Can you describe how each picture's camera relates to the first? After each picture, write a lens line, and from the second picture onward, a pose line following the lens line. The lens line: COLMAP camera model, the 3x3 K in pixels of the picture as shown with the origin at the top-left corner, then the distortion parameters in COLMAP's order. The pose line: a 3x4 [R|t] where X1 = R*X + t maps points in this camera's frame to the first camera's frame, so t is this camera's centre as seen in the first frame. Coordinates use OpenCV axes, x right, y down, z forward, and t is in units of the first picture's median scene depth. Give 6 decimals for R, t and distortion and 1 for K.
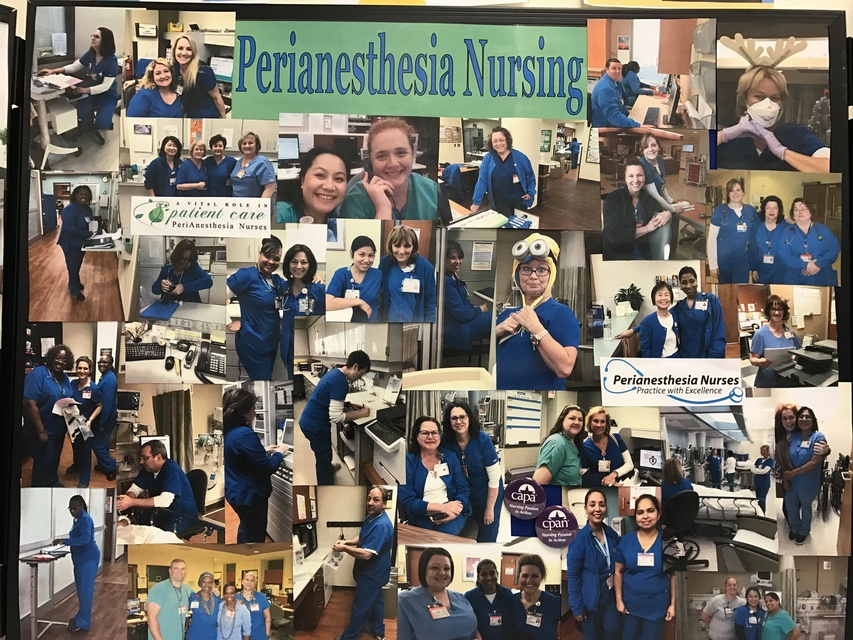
lens RADIAL K [[698.3, 0, 427.1], [0, 698.3, 319.1], [0, 0, 1]] dist [-0.016086, -0.003867]
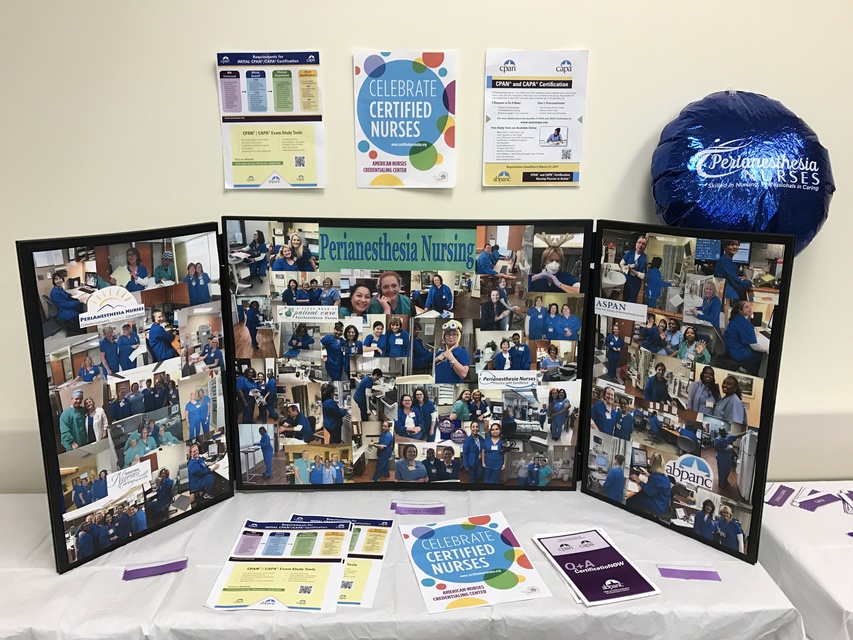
lens RADIAL K [[698.3, 0, 419.4], [0, 698.3, 319.8], [0, 0, 1]] dist [-0.016086, -0.003867]
pose [[0.999413, -0.010318, 0.032661, -0.030738], [0.001117, 0.962855, 0.270016, -0.757264], [-0.034234, -0.269821, 0.962302, -1.251278]]
